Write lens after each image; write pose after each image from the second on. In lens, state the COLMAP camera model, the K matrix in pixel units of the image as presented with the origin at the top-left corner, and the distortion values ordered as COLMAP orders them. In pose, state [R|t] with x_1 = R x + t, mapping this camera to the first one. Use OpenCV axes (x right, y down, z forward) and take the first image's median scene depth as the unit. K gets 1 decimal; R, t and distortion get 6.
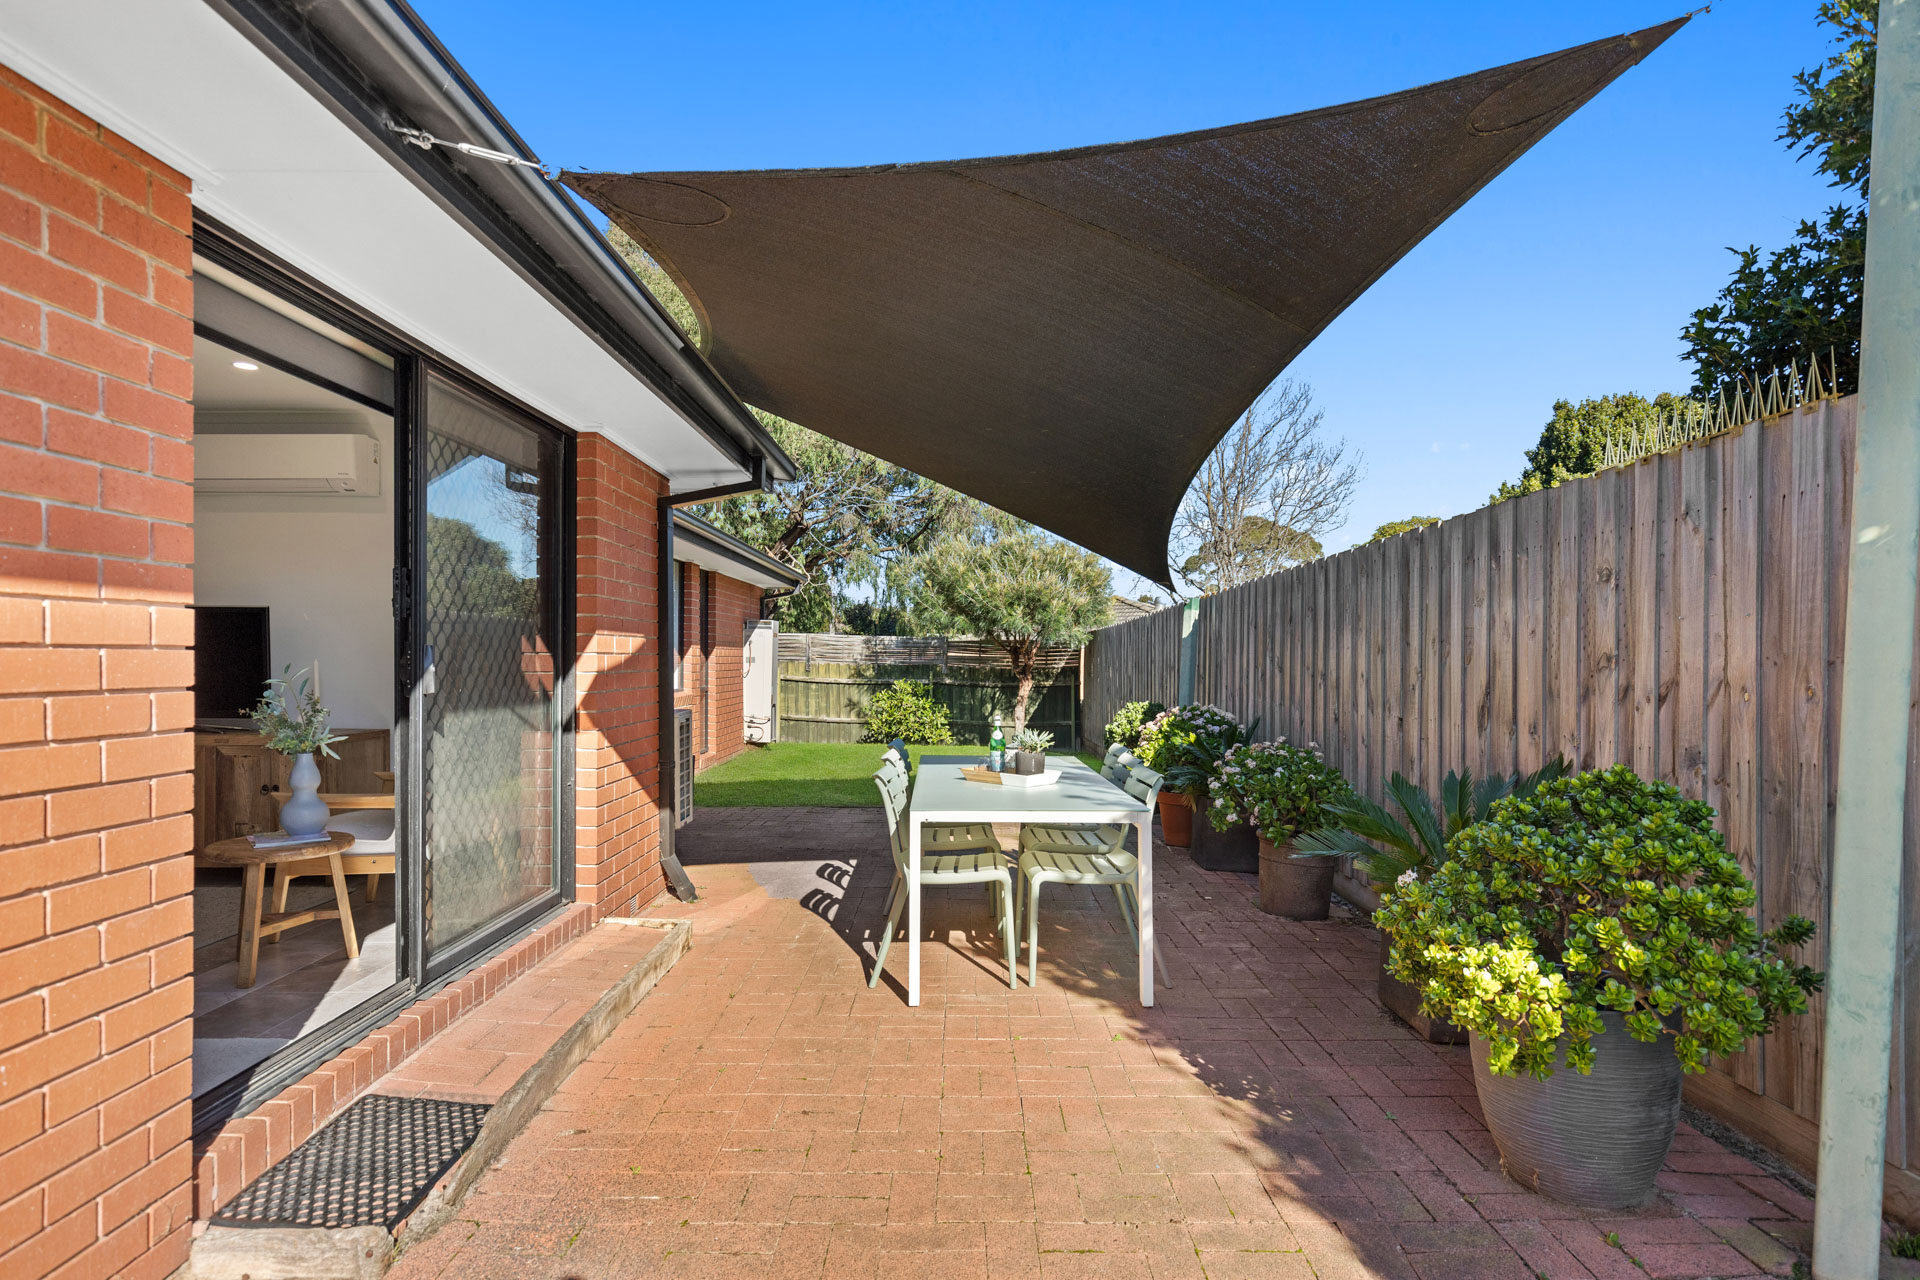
lens RADIAL K [[1053.8, 0, 959.1], [0, 1053.8, 658.3], [0, 0, 1]] dist [0.001217, 0.000343]
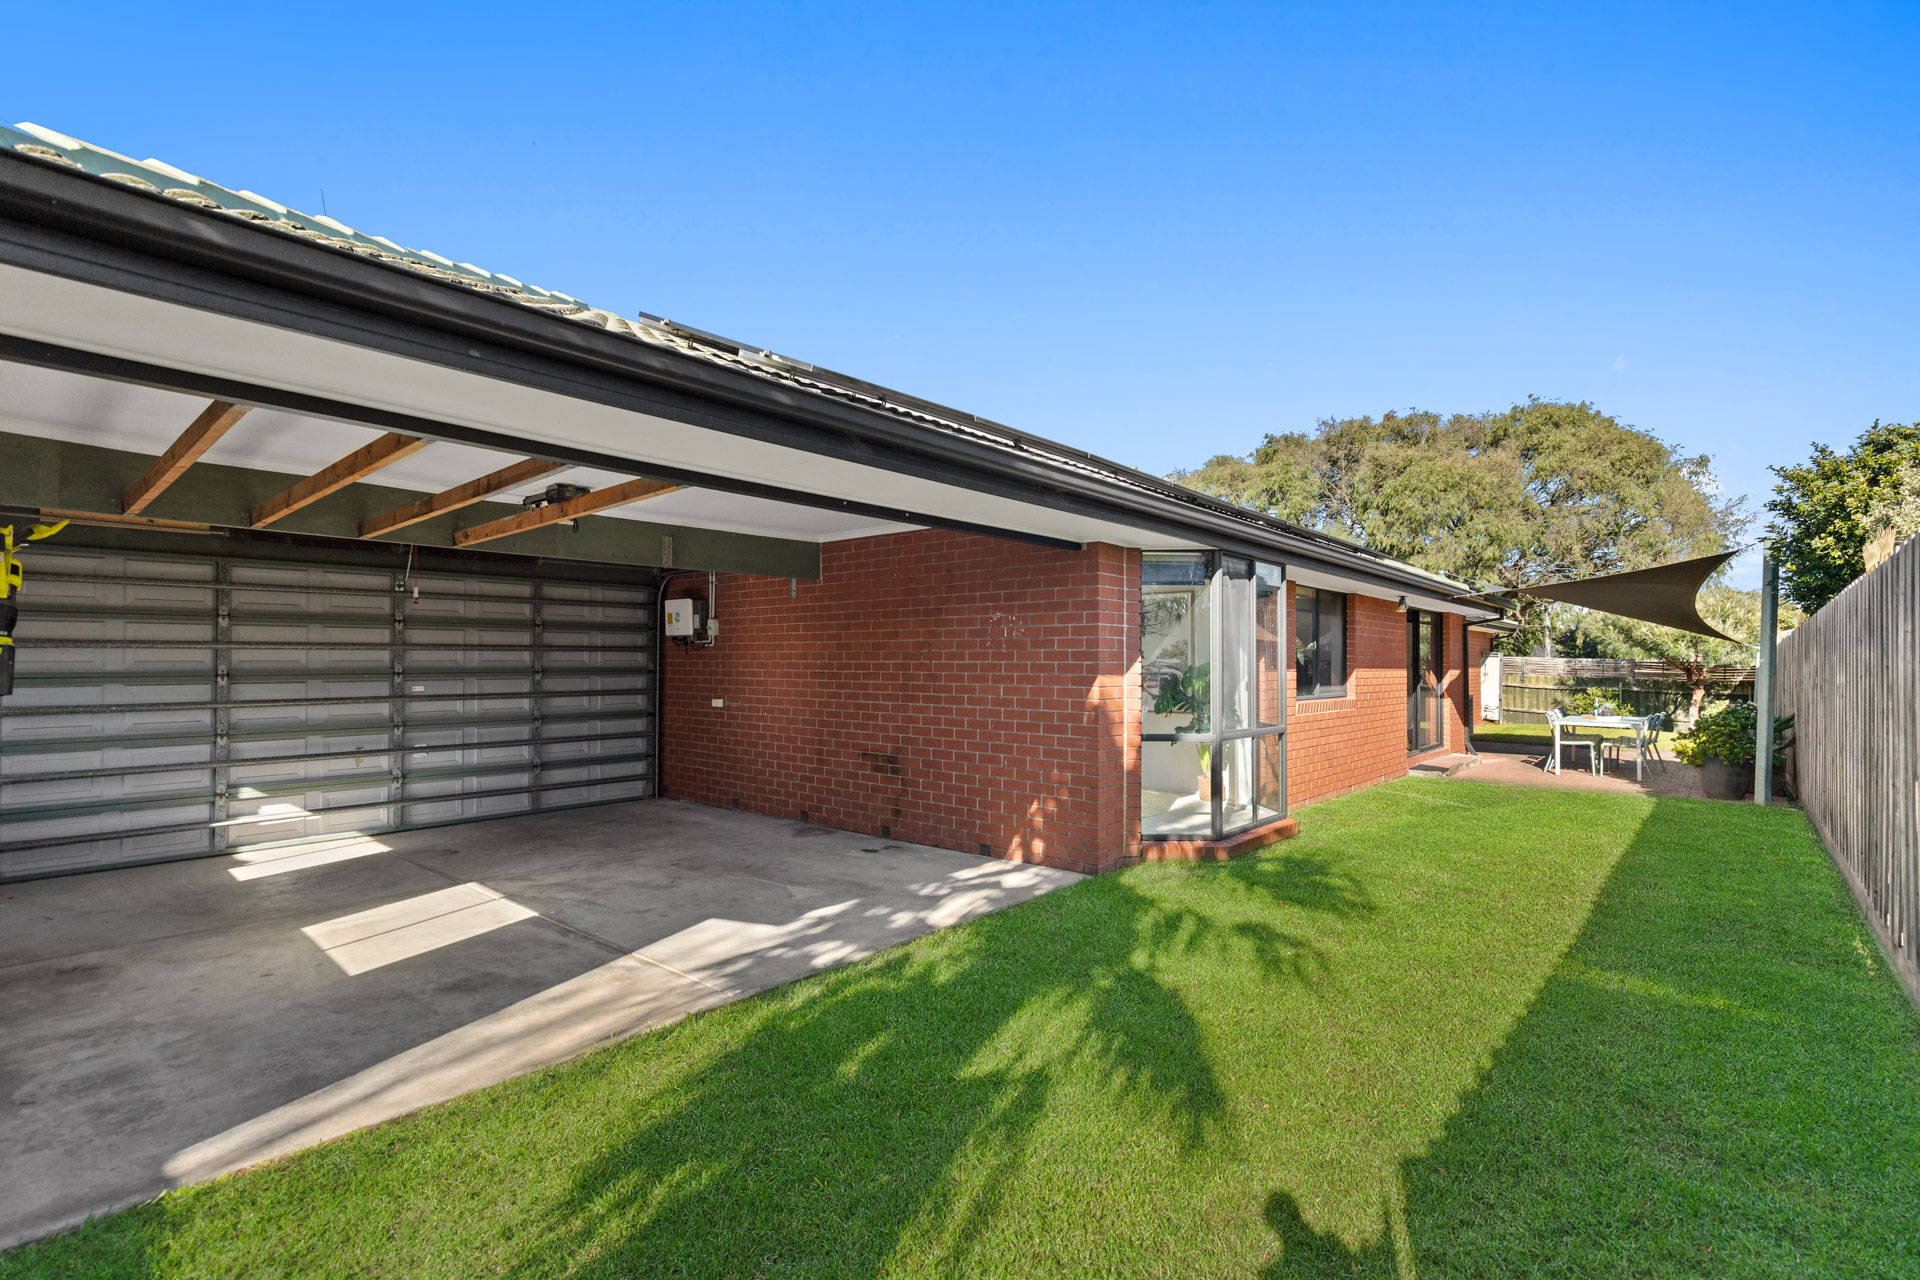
lens RADIAL K [[852.6, 0, 960.2], [0, 852.6, 656.3], [0, 0, 1]] dist [0.001676, 0.000080]
pose [[0.747874, -0.003001, -0.663834, 0.082953], [-0.004339, 0.999946, -0.009409, -0.009700], [0.663827, 0.009917, 0.747821, -0.572999]]
